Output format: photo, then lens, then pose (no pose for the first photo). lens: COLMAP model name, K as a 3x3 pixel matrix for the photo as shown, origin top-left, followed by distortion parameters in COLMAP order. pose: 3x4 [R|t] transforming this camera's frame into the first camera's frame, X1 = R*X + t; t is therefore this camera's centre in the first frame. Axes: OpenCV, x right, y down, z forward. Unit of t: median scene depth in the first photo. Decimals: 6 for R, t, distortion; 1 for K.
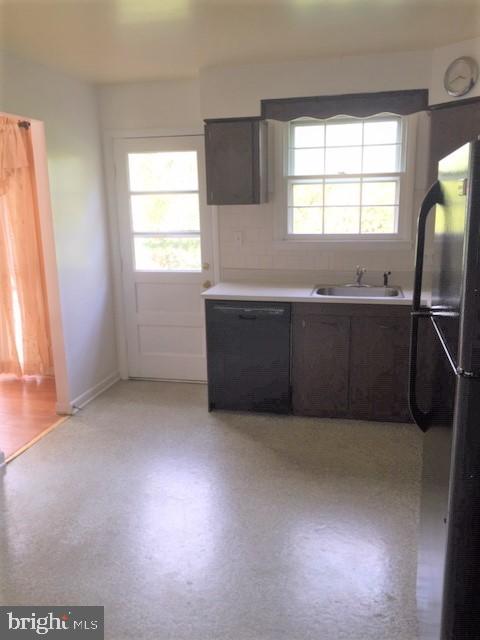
lens RADIAL K [[536.1, 0, 240.8], [0, 536.1, 322.4], [0, 0, 1]] dist [0.008599, -0.000825]
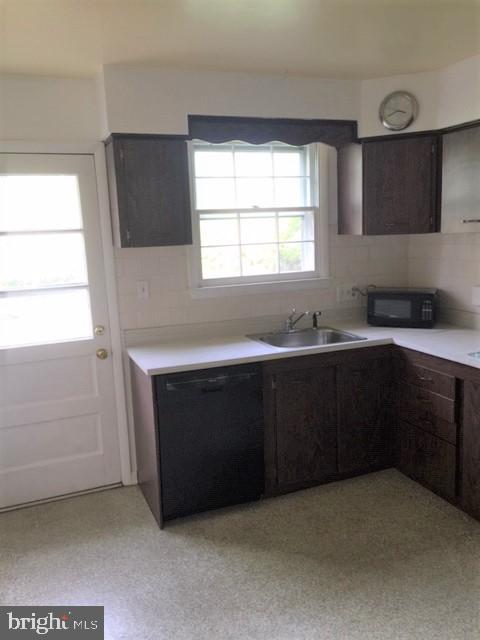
lens RADIAL K [[542.6, 0, 242.3], [0, 542.6, 315.3], [0, 0, 1]] dist [0.045739, -0.089119]
pose [[0.823877, -0.105805, 0.556805, -0.347178], [0.151723, 0.987738, -0.036805, -0.073849], [-0.546083, 0.114803, 0.829828, 0.295671]]
